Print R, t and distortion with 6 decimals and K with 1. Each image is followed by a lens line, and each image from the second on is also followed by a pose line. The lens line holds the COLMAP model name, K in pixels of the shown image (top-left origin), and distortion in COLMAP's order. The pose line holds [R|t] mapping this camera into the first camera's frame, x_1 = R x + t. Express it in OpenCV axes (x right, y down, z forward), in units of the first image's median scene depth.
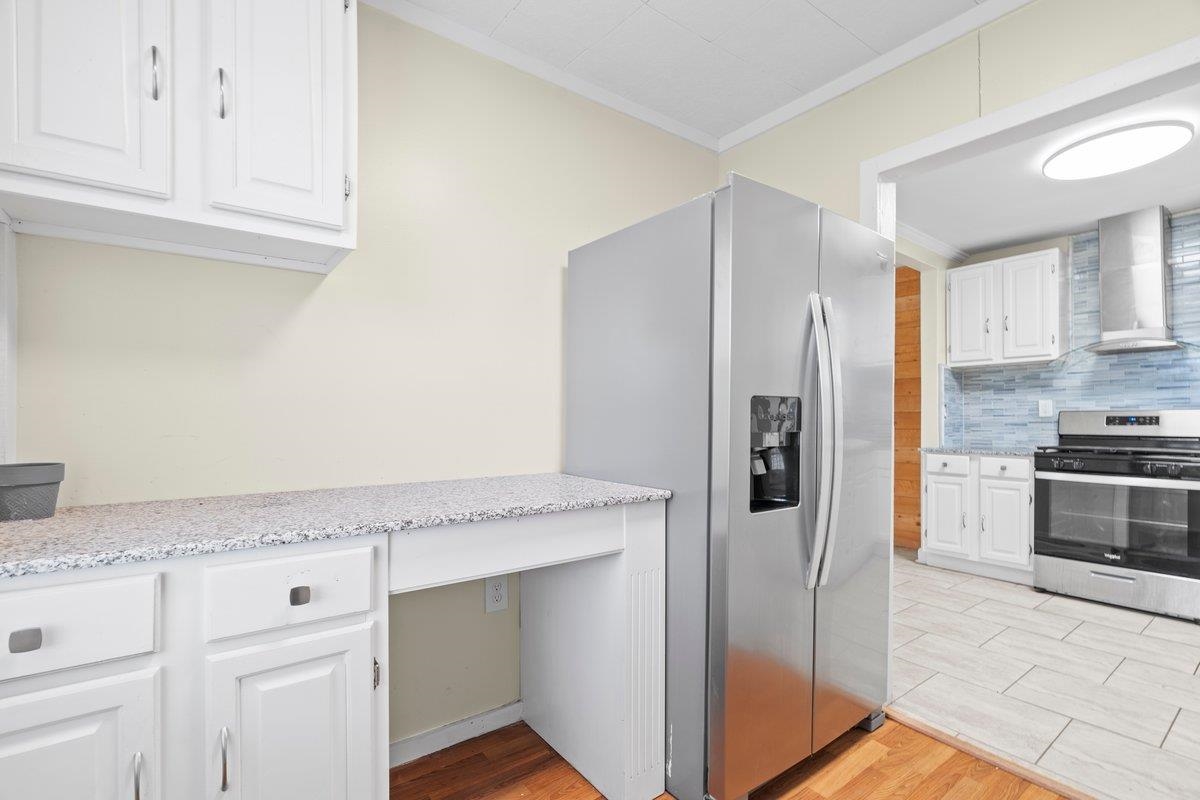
lens RADIAL K [[544.0, 0, 590.8], [0, 544.0, 423.8], [0, 0, 1]] dist [-0.011539, 0.000022]
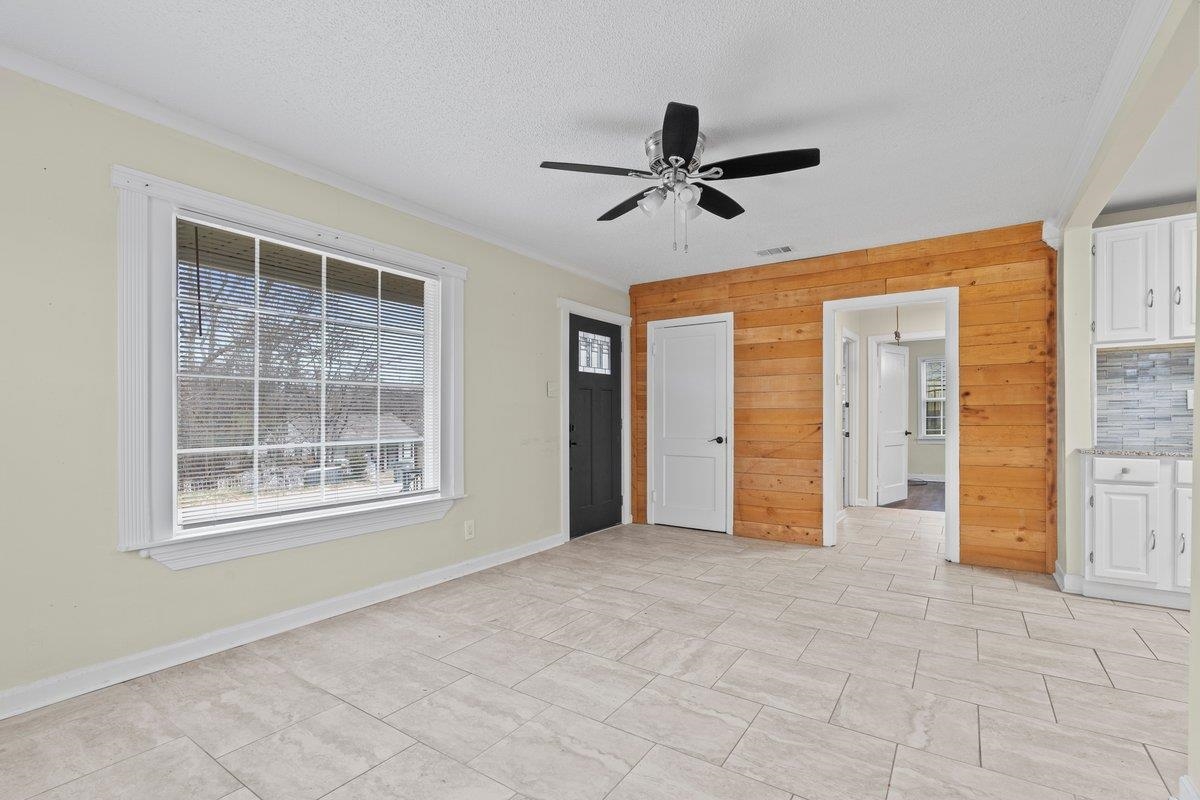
lens RADIAL K [[570.5, 0, 604.7], [0, 570.5, 419.8], [0, 0, 1]] dist [0.020329, 0.000239]
pose [[0.933807, -0.007241, 0.357705, -0.356118], [0.007870, 0.999969, -0.000303, -0.003450], [-0.357692, 0.003098, 0.933835, 0.479515]]
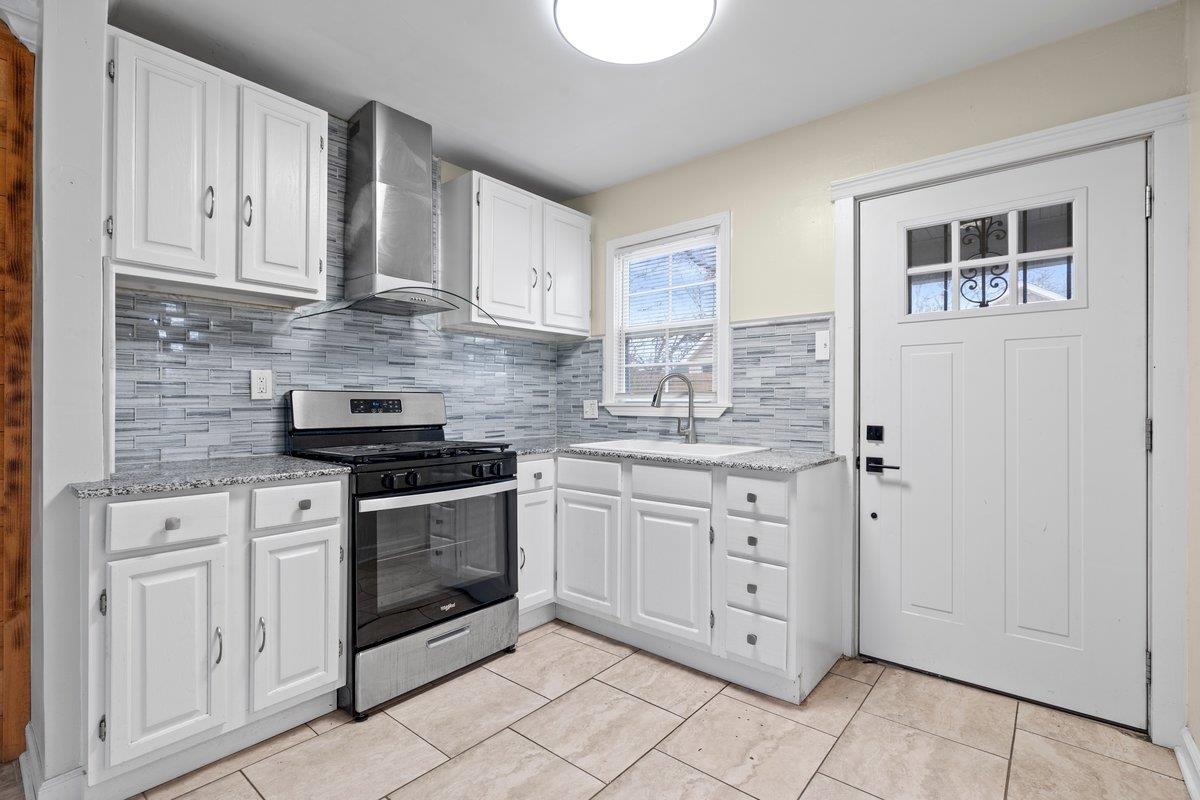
lens RADIAL K [[544.0, 0, 601.3], [0, 544.0, 399.9], [0, 0, 1]] dist [-0.011539, 0.000022]
pose [[-0.231222, 0.004721, 0.972890, 0.210604], [0.004724, 0.999982, -0.003730, -0.008736], [-0.972890, 0.003733, -0.231240, 0.789365]]
